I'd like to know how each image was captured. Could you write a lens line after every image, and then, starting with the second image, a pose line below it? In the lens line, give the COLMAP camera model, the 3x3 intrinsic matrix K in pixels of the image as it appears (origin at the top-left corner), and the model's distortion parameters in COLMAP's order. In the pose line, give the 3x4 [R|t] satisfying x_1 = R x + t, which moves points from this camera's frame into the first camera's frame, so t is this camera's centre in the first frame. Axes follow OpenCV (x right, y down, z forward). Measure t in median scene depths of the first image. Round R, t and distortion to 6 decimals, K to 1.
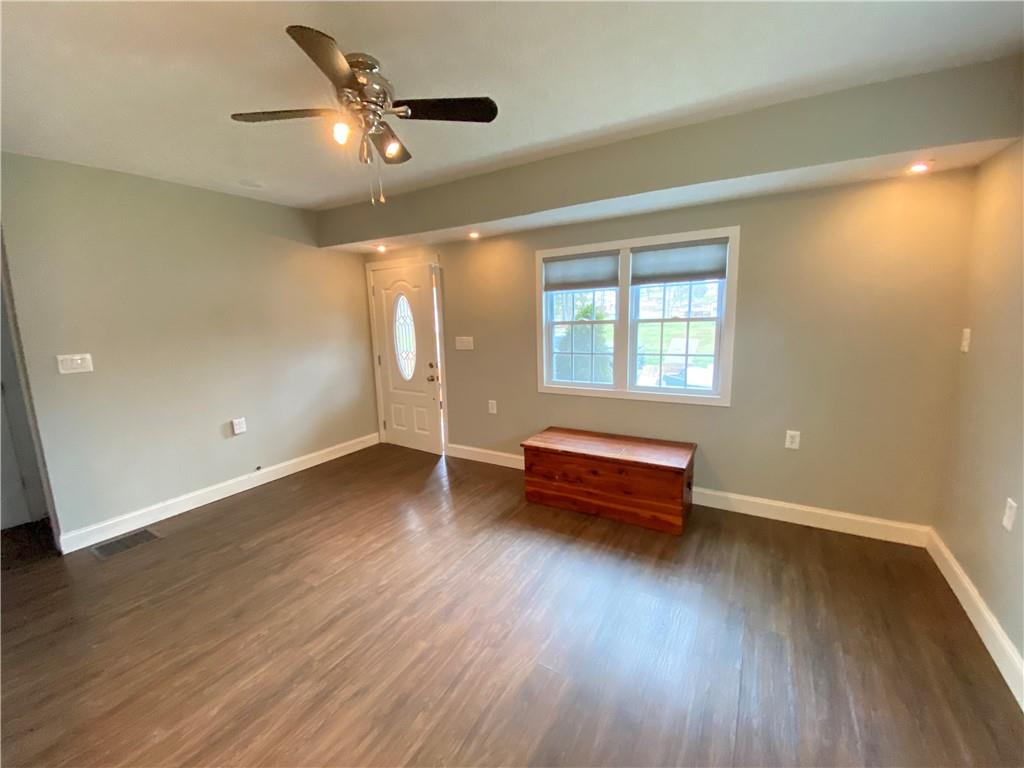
lens RADIAL K [[411.2, 0, 512.0], [0, 411.2, 384.0], [0, 0, 1]] dist [-0.048965, -0.000132]
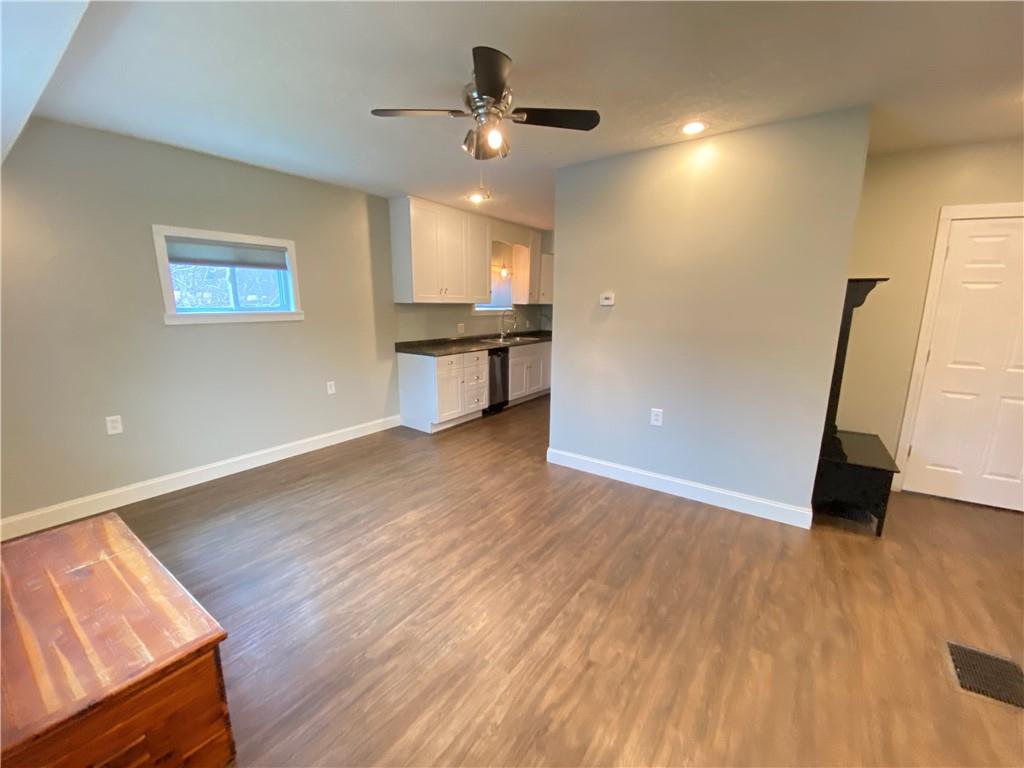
lens RADIAL K [[411.2, 0, 512.0], [0, 411.2, 384.0], [0, 0, 1]] dist [-0.048965, -0.000132]
pose [[-0.996248, 0.000081, 0.086547, -0.393822], [0.029895, 0.938769, 0.343247, -0.269098], [-0.081220, 0.344546, -0.935249, 1.766309]]
